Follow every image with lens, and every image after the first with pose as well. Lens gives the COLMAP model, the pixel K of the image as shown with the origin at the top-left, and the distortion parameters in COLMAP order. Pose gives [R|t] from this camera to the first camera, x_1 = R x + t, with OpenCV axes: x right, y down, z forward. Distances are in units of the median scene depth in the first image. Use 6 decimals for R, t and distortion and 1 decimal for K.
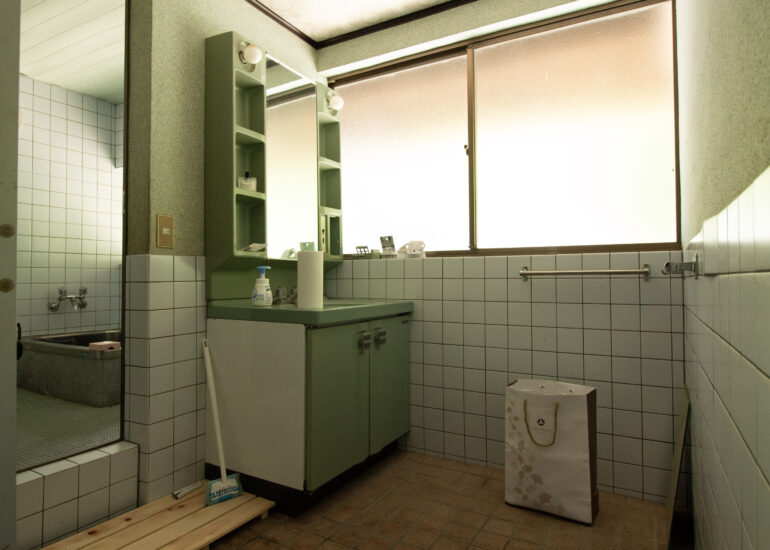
lens RADIAL K [[474.4, 0, 384.2], [0, 474.4, 270.5], [0, 0, 1]] dist [-0.005523, -0.001998]
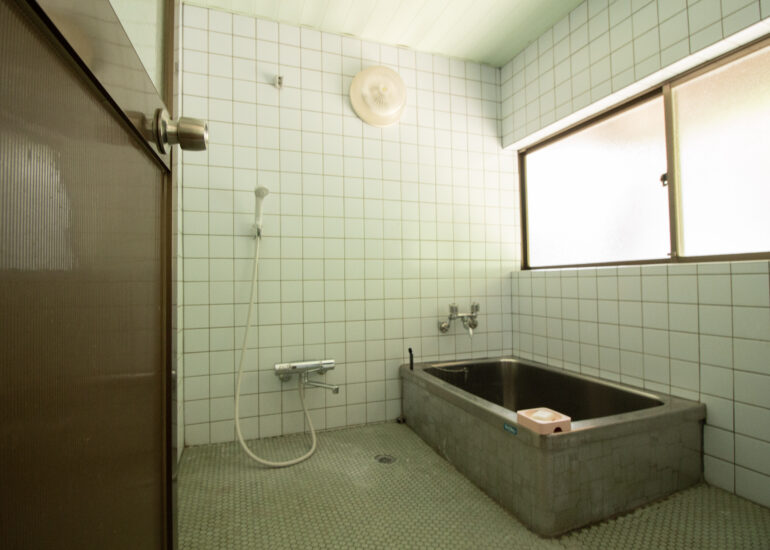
lens RADIAL K [[408.4, 0, 381.8], [0, 408.4, 272.9], [0, 0, 1]] dist [-0.005230, -0.001035]
pose [[0.764173, -0.027425, -0.644428, -0.324974], [0.027541, 0.999572, -0.009880, -0.011841], [0.644423, -0.010198, 0.764601, 0.395536]]
